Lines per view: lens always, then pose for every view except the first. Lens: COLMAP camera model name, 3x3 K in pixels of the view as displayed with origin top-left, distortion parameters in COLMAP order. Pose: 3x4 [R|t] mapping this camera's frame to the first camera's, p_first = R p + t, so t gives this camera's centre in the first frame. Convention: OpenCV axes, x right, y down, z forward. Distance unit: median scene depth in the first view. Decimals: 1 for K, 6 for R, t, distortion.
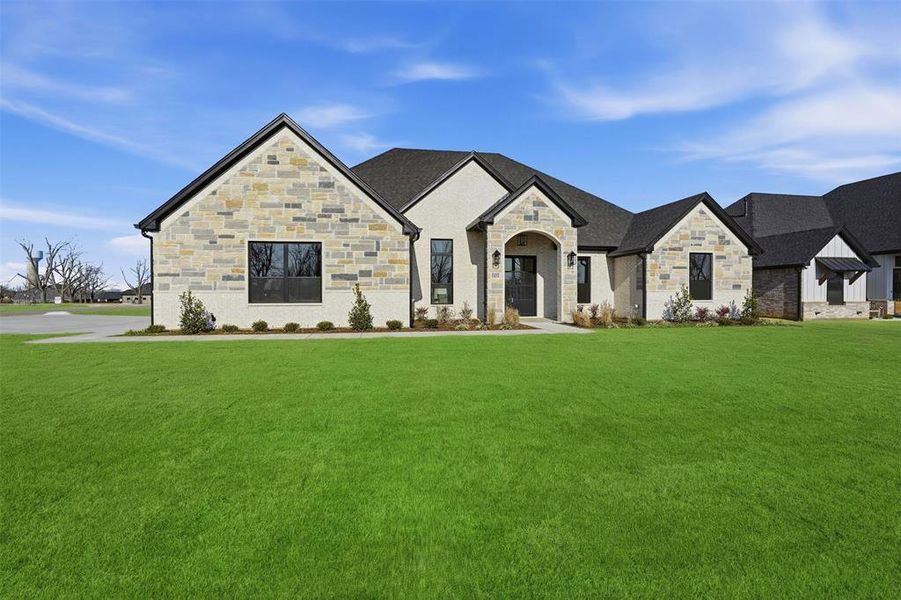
lens RADIAL K [[419.7, 0, 438.3], [0, 419.7, 306.8], [0, 0, 1]] dist [-0.035356, 0.010669]
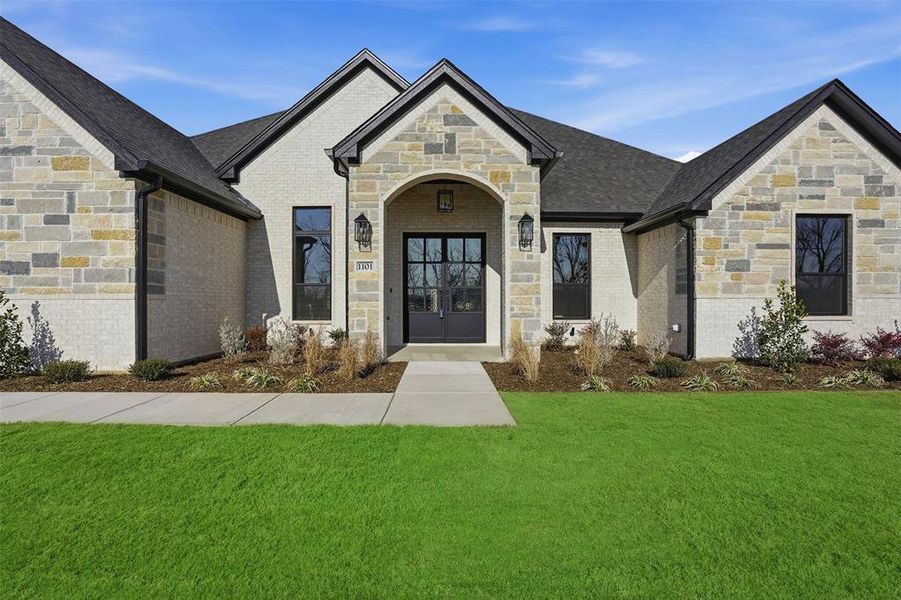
lens RADIAL K [[419.7, 0, 439.5], [0, 419.7, 308.5], [0, 0, 1]] dist [-0.035356, 0.010669]
pose [[0.988777, 0.003951, -0.149346, 0.297625], [-0.005959, 0.999898, -0.012998, -0.017263], [0.149279, 0.013742, 0.988700, 0.517649]]
